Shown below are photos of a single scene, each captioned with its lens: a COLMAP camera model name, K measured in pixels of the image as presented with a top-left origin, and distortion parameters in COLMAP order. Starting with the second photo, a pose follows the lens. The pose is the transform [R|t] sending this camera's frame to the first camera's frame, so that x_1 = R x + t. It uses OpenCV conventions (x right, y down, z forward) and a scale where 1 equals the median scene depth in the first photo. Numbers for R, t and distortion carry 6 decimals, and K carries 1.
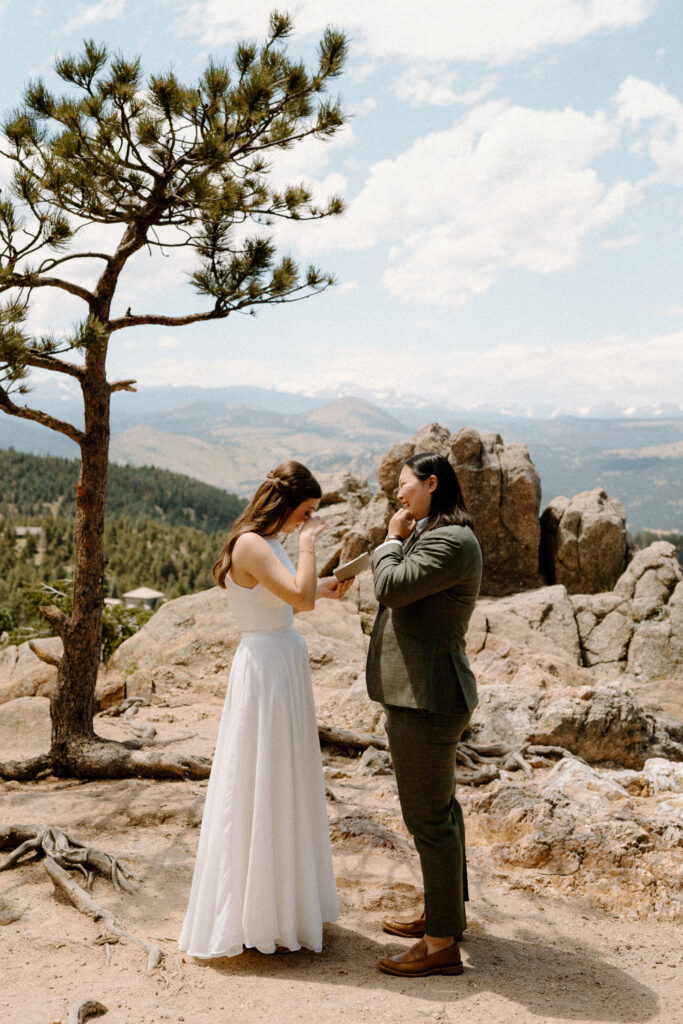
lens RADIAL K [[1202.4, 0, 266.2], [0, 1202.4, 404.8], [0, 0, 1]] dist [-0.020062, 0.024413]
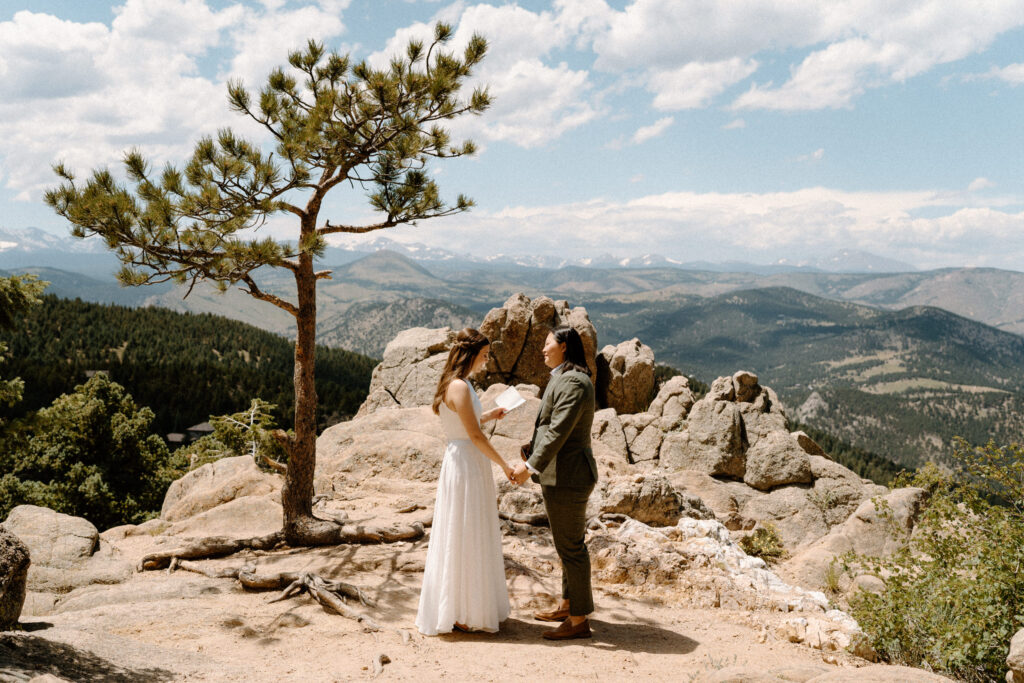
lens RADIAL K [[1059.0, 0, 455.3], [0, 1059.0, 310.0], [0, 0, 1]] dist [-0.004215, 0.007983]
pose [[0.990810, -0.010717, 0.134834, -0.118606], [0.004018, 0.998748, 0.049860, -0.032458], [-0.135200, -0.048860, 0.989613, -0.234092]]
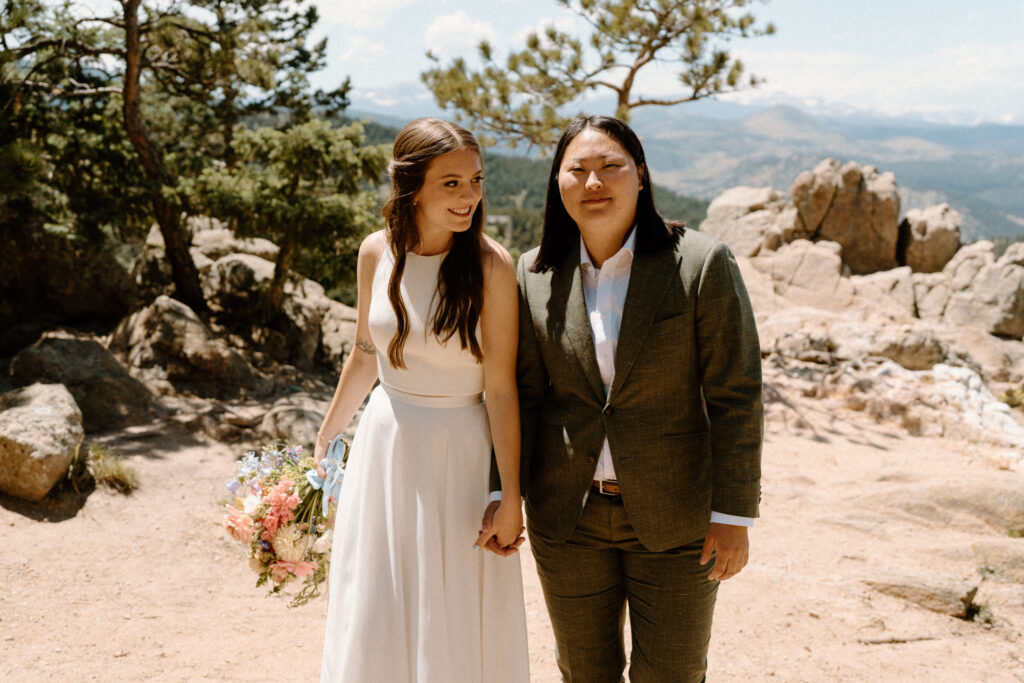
lens RADIAL K [[1034.6, 0, 513.3], [0, 1034.6, 333.6], [0, 0, 1]] dist [-0.006519, 0.014587]
pose [[0.984049, 0.039564, -0.173444, -0.022242], [-0.002144, 0.977523, 0.210816, -0.052086], [0.177886, -0.207082, 0.962016, -0.434981]]
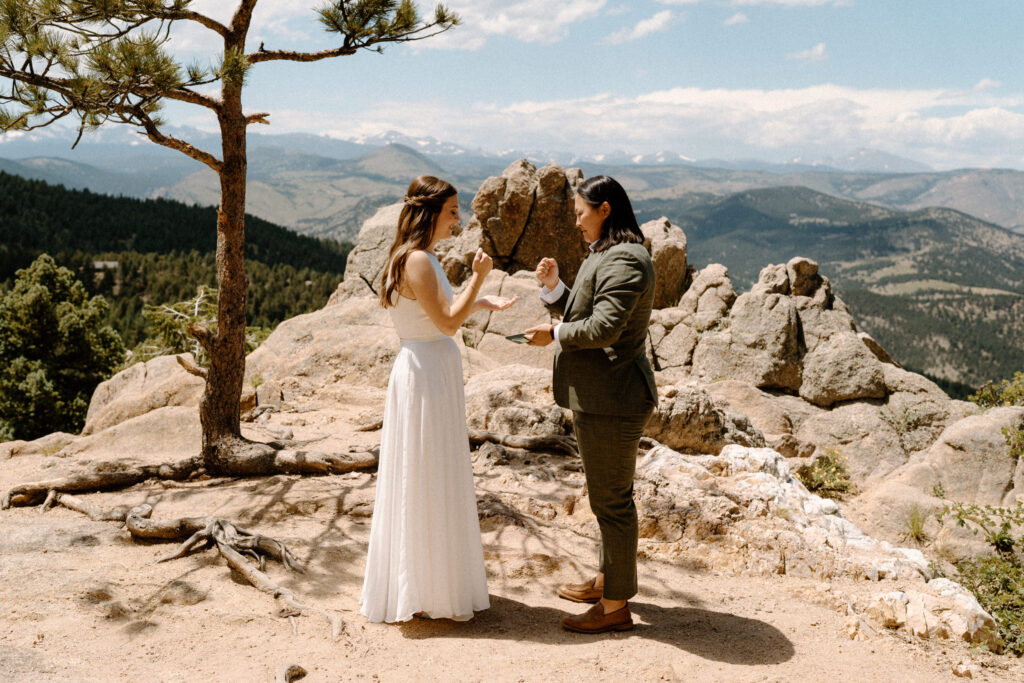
lens RADIAL K [[1059.0, 0, 455.3], [0, 1059.0, 310.0], [0, 0, 1]] dist [-0.004215, 0.007983]
pose [[0.992133, -0.011333, 0.124672, -0.056657], [-0.007258, 0.989012, 0.147660, 0.010950], [-0.124975, -0.147403, 0.981149, 0.029478]]
